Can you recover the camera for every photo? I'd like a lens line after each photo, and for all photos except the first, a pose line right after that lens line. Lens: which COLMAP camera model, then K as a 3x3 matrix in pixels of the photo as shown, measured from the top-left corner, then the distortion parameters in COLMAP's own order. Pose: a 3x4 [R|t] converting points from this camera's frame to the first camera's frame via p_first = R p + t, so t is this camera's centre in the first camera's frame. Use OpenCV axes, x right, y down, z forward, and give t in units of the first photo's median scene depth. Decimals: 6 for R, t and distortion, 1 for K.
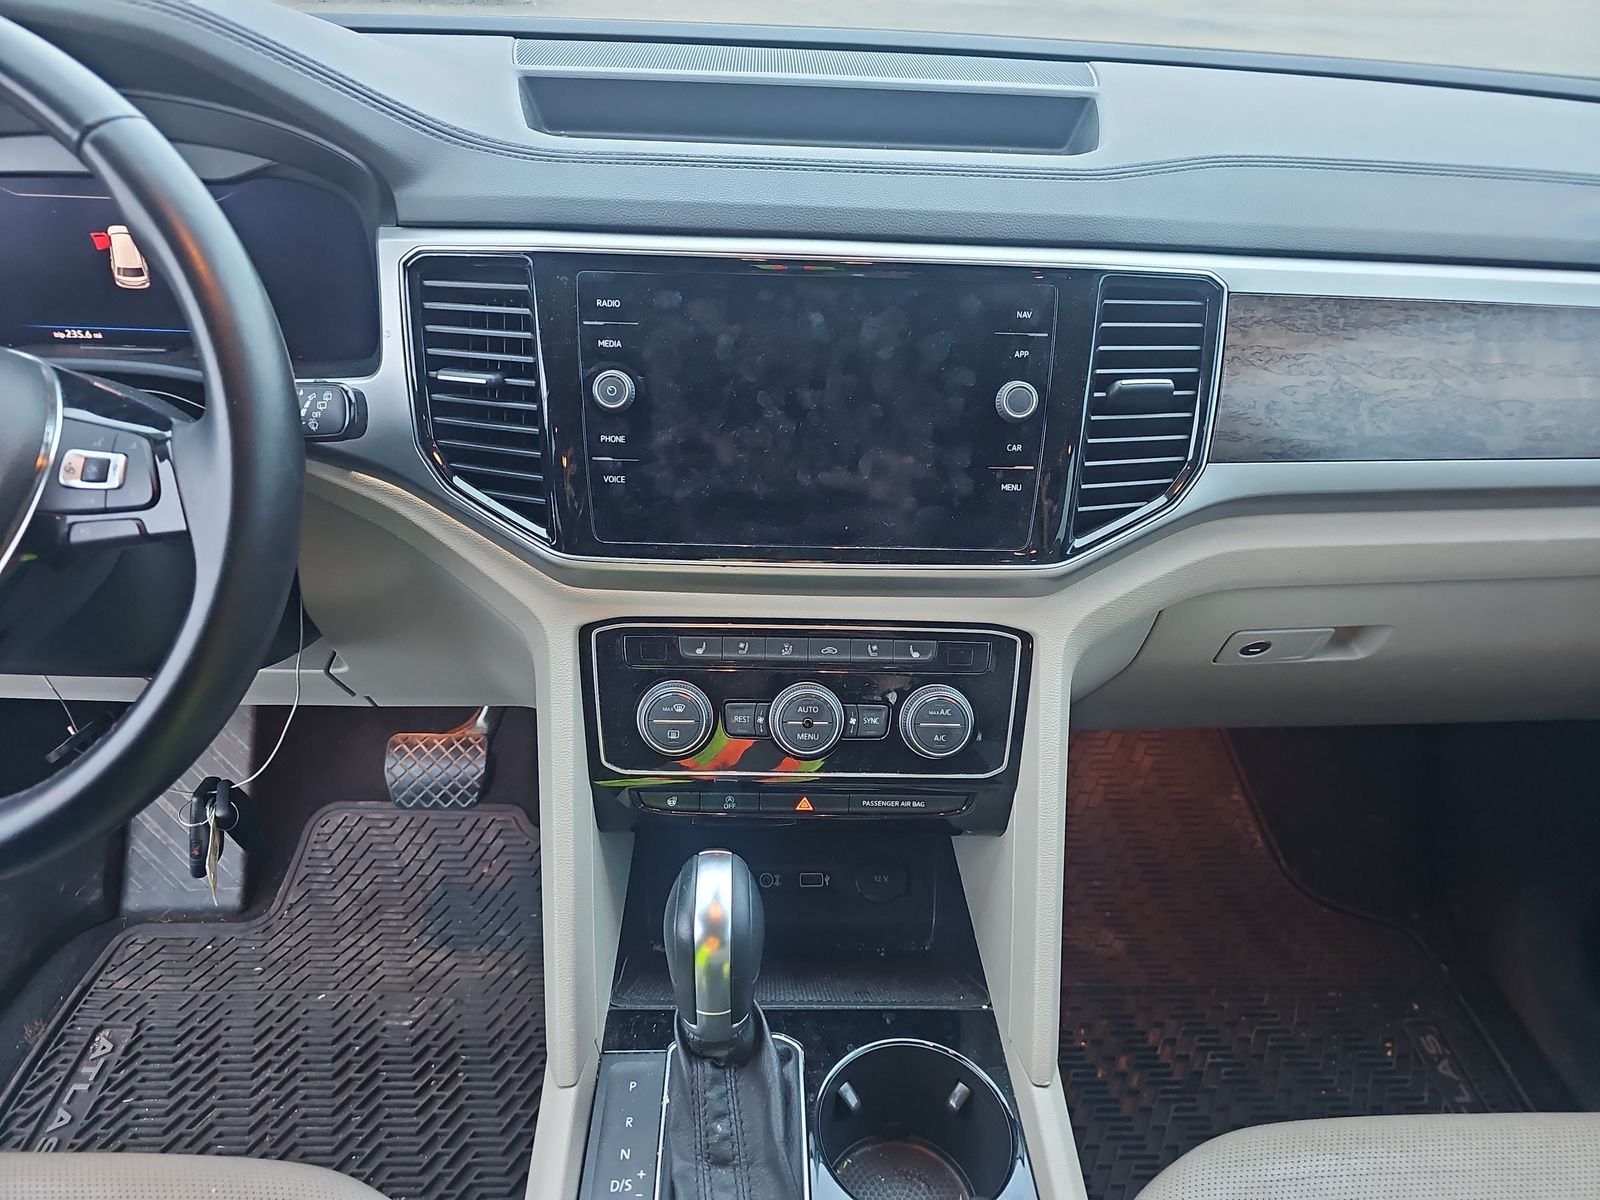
lens RADIAL K [[1051.9, 0, 800.0], [0, 1051.9, 600.0], [0, 0, 1]] dist [0.020895, -0.016079]
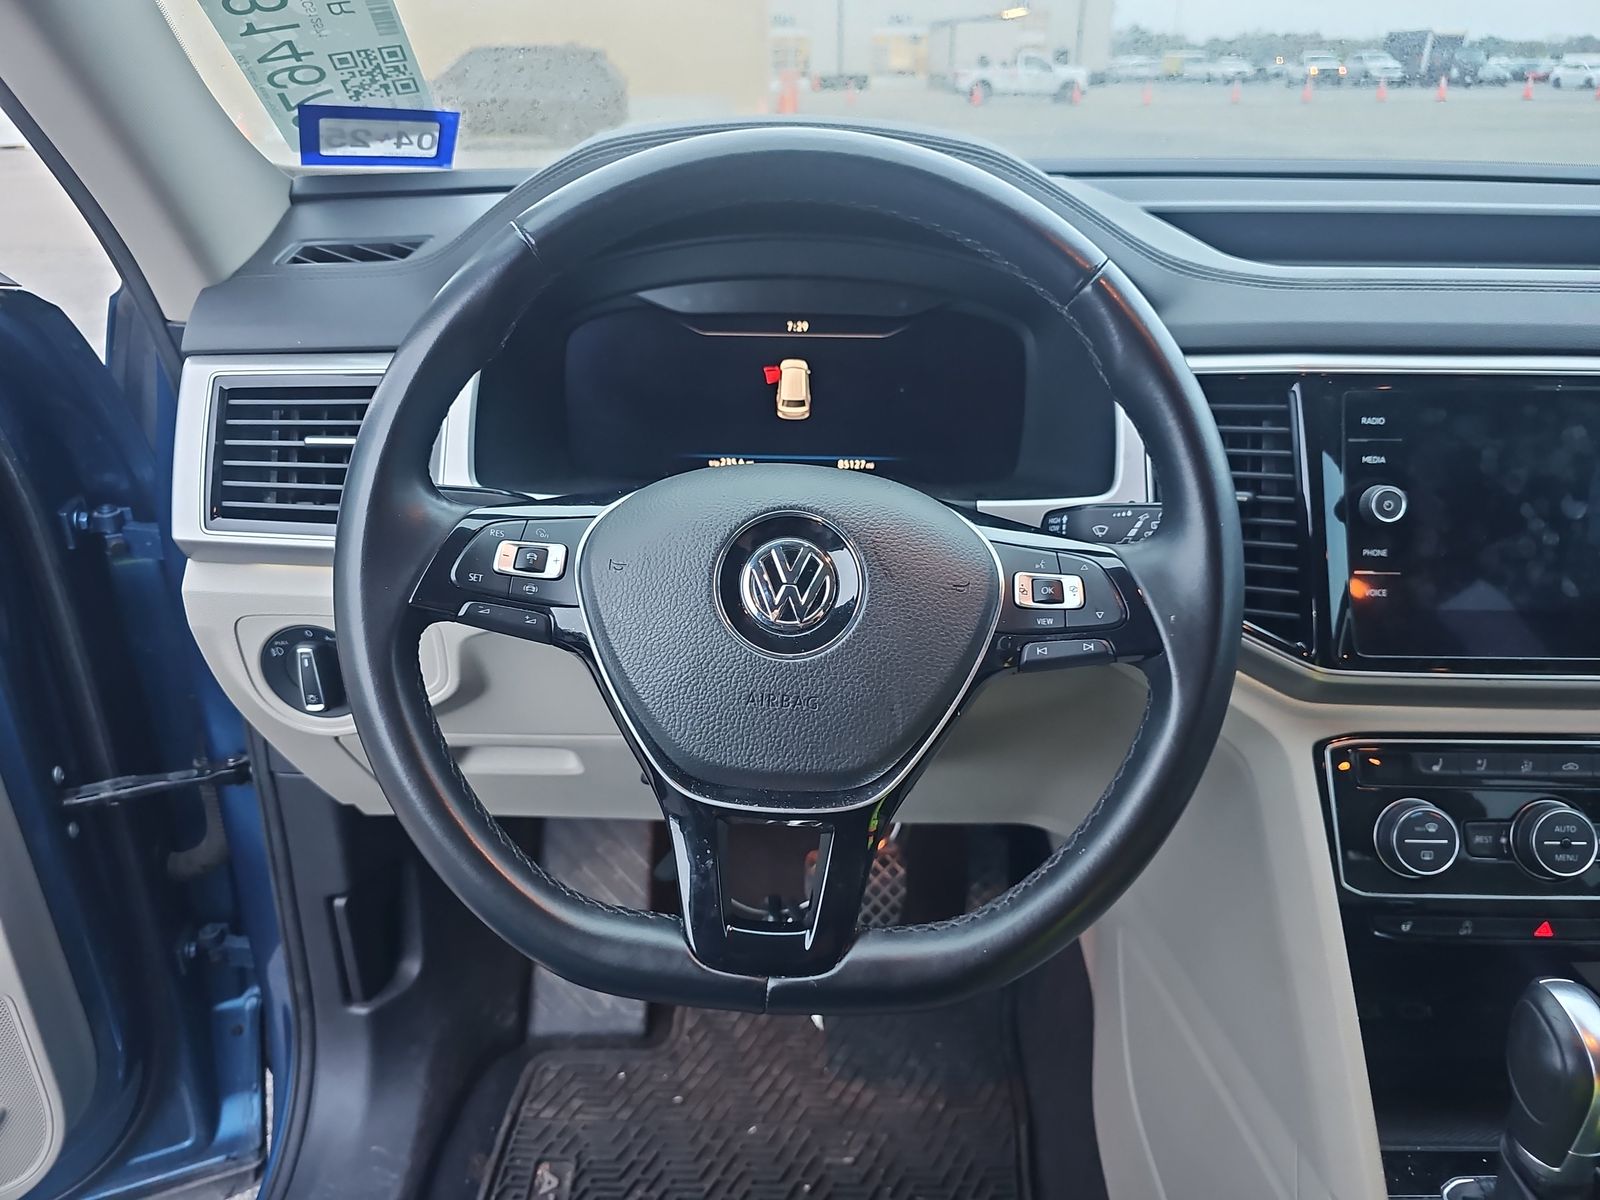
lens RADIAL K [[1051.9, 0, 800.0], [0, 1051.9, 600.0], [0, 0, 1]] dist [0.020895, -0.016079]
pose [[0.998882, -0.011831, -0.045761, -0.579223], [0.006868, 0.994223, -0.107119, -0.004531], [0.046763, 0.106685, 0.993193, -0.014033]]
